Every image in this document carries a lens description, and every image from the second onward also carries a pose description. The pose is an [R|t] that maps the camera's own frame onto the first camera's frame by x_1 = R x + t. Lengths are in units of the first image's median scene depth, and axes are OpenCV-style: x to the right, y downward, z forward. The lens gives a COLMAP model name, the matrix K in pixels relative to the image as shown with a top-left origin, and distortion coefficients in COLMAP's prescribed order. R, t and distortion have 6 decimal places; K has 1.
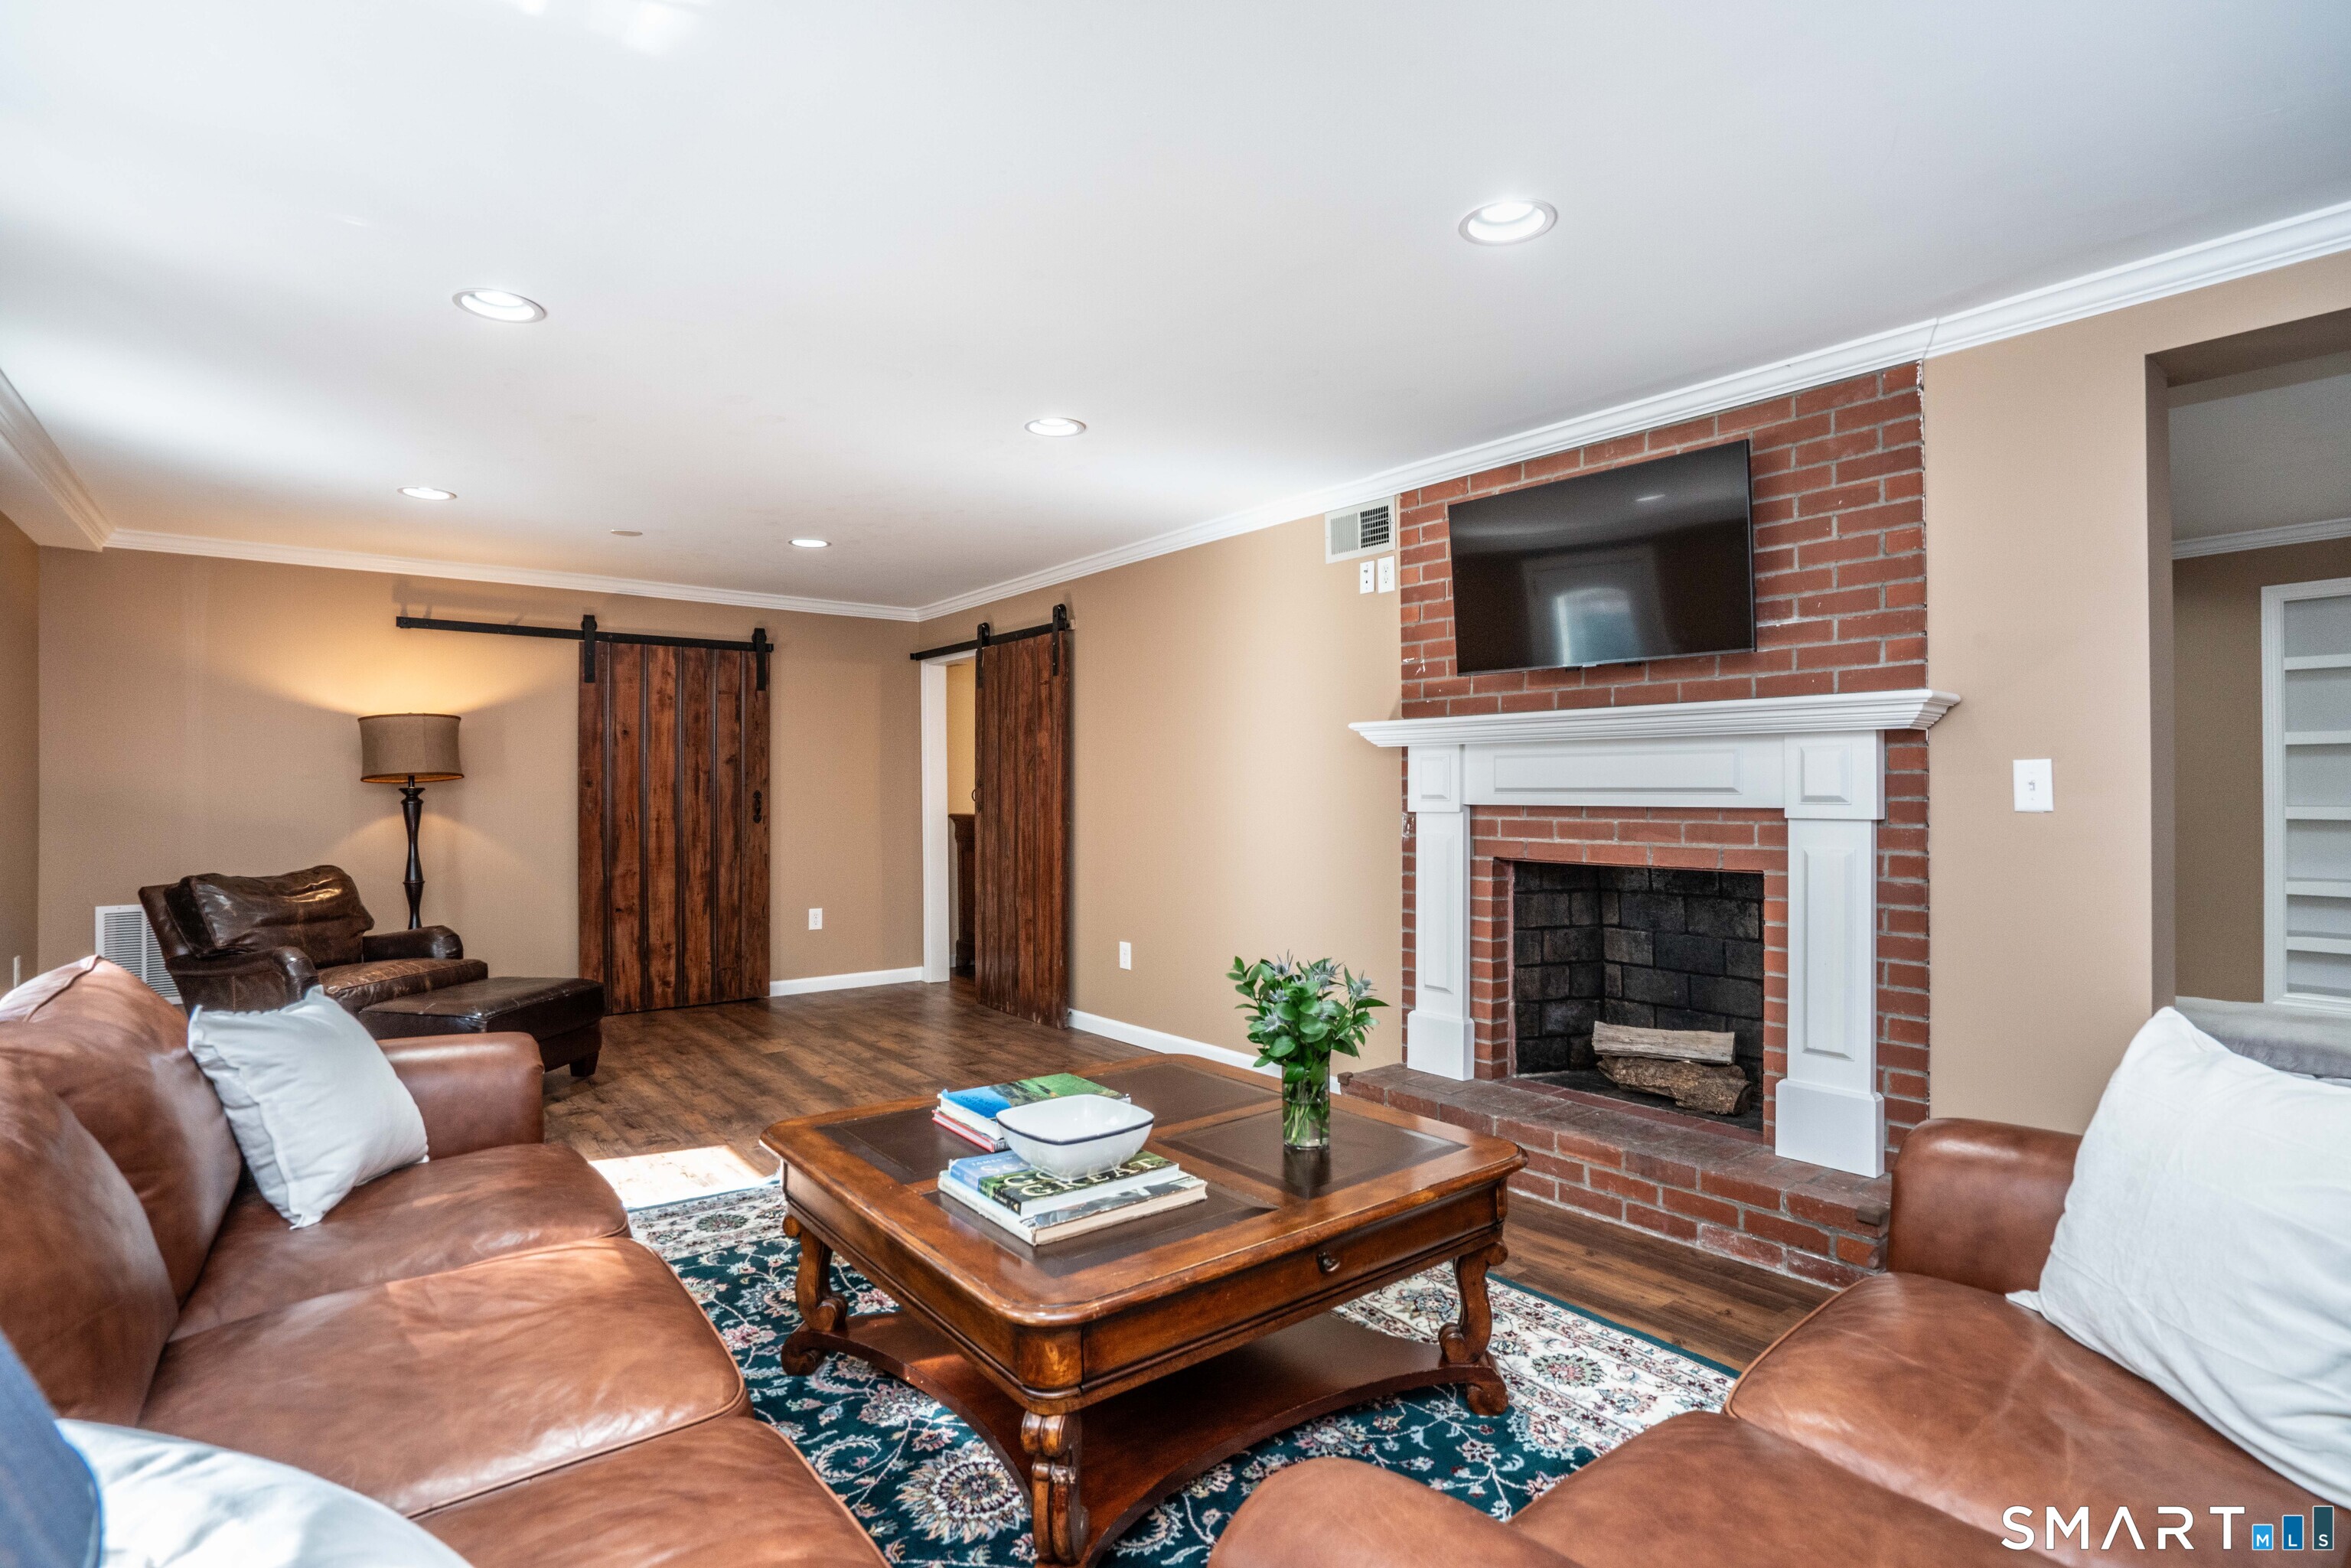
lens RADIAL K [[1154.5, 0, 1175.5], [0, 1154.5, 784.0], [0, 0, 1]] dist [0.000385, 0.000034]
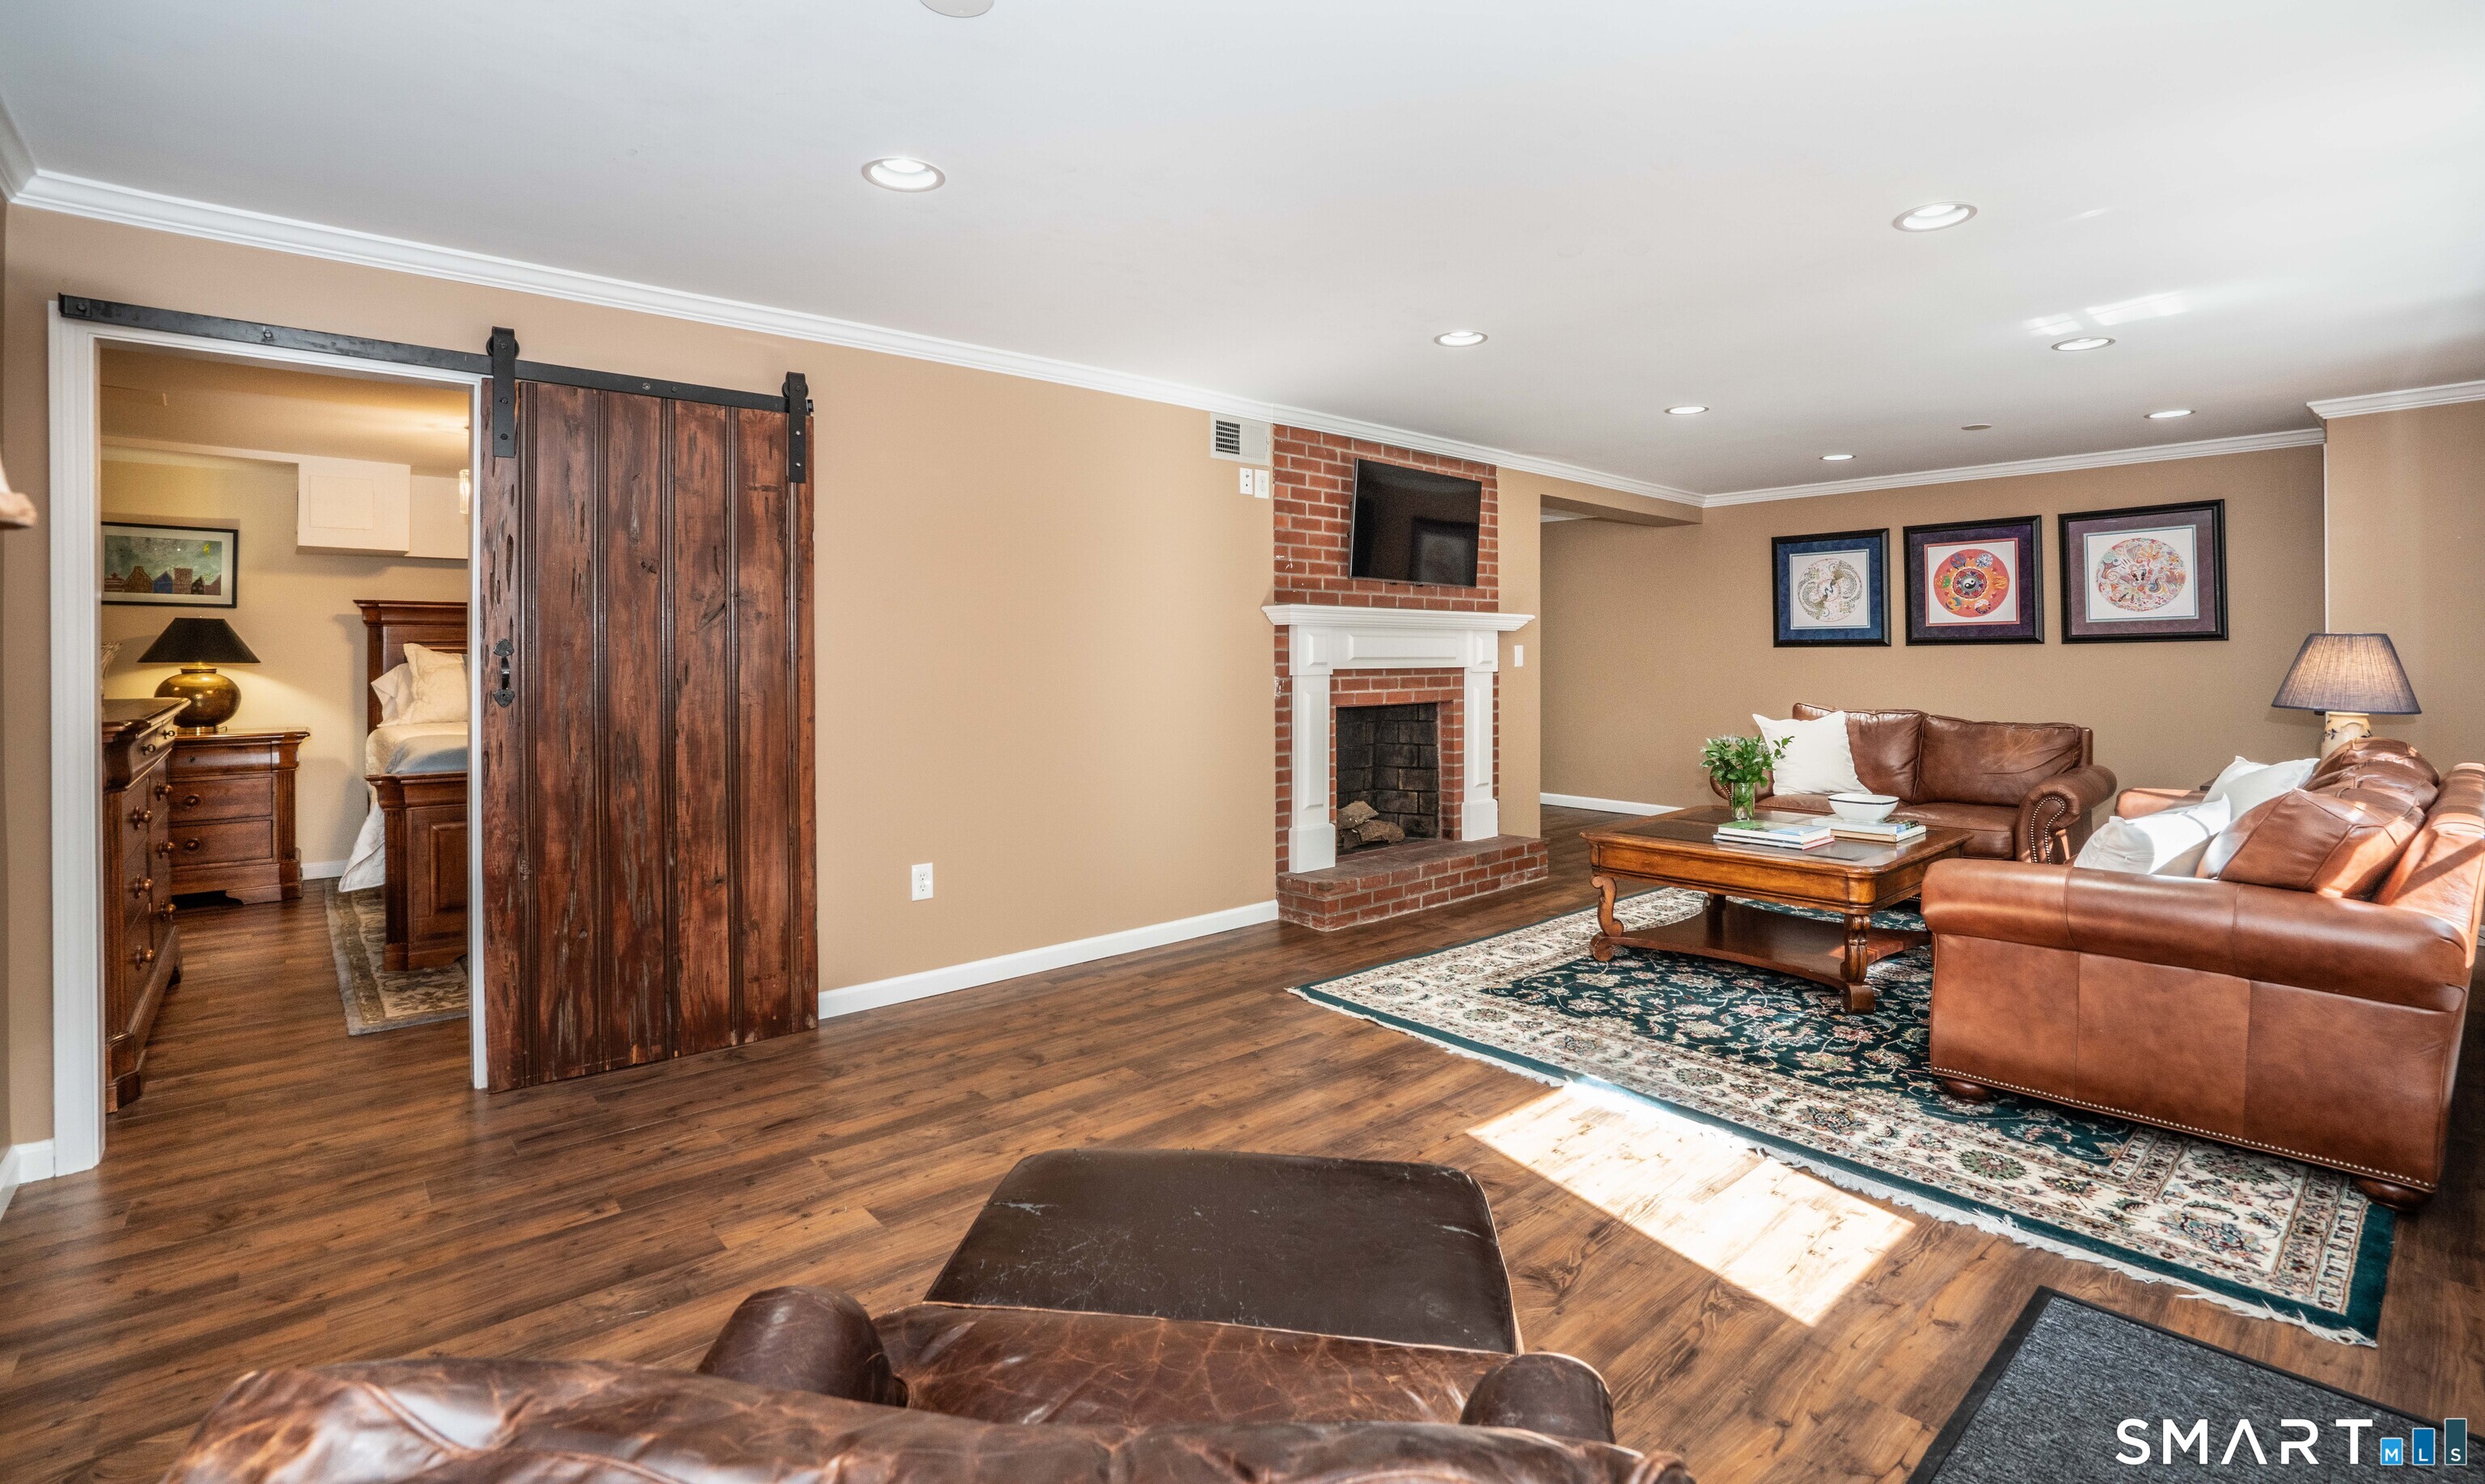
lens RADIAL K [[1123.6, 0, 1243.0], [0, 1123.6, 670.0], [0, 0, 1]] dist [-0.000443, 0.000088]
pose [[-0.046303, -0.004823, 0.998916, -1.135928], [0.002698, 0.999984, 0.004953, 0.012281], [-0.998924, 0.002924, -0.046289, 1.202967]]
